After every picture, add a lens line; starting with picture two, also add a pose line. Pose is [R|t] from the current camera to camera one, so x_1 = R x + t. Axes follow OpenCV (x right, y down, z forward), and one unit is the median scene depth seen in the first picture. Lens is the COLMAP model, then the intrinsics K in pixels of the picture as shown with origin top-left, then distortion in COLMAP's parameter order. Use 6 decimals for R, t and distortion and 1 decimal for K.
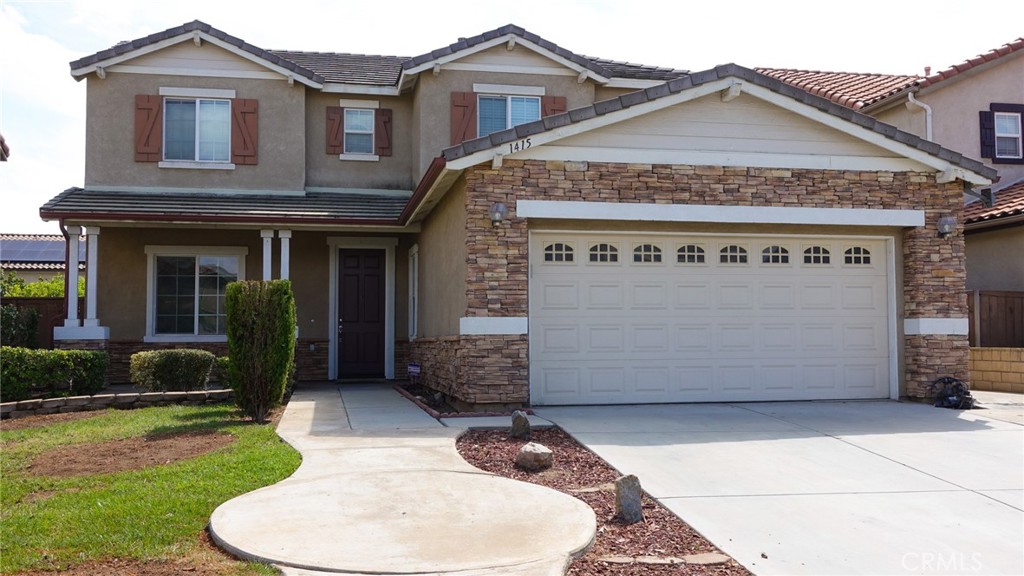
lens RADIAL K [[1010.6, 0, 512.0], [0, 1010.6, 288.0], [0, 0, 1]] dist [0.022789, 0.019820]
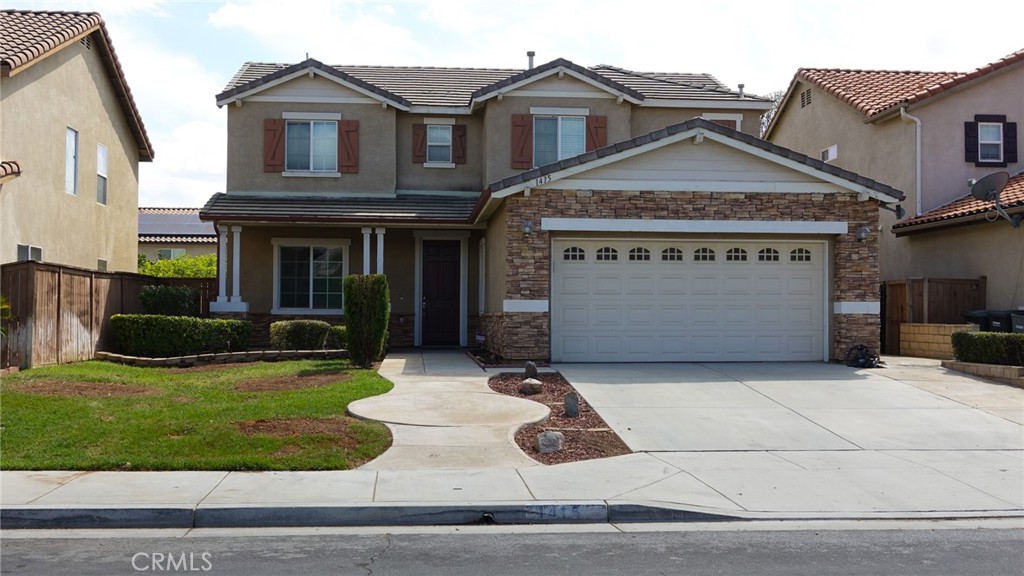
lens RADIAL K [[1170.8, 0, 512.0], [0, 1170.8, 288.0], [0, 0, 1]] dist [-0.003621, 0.000083]
pose [[0.994665, 0.005483, -0.103014, 0.117696], [-0.002289, 0.999514, 0.031101, -0.034497], [0.103134, -0.030699, 0.994194, -0.571446]]
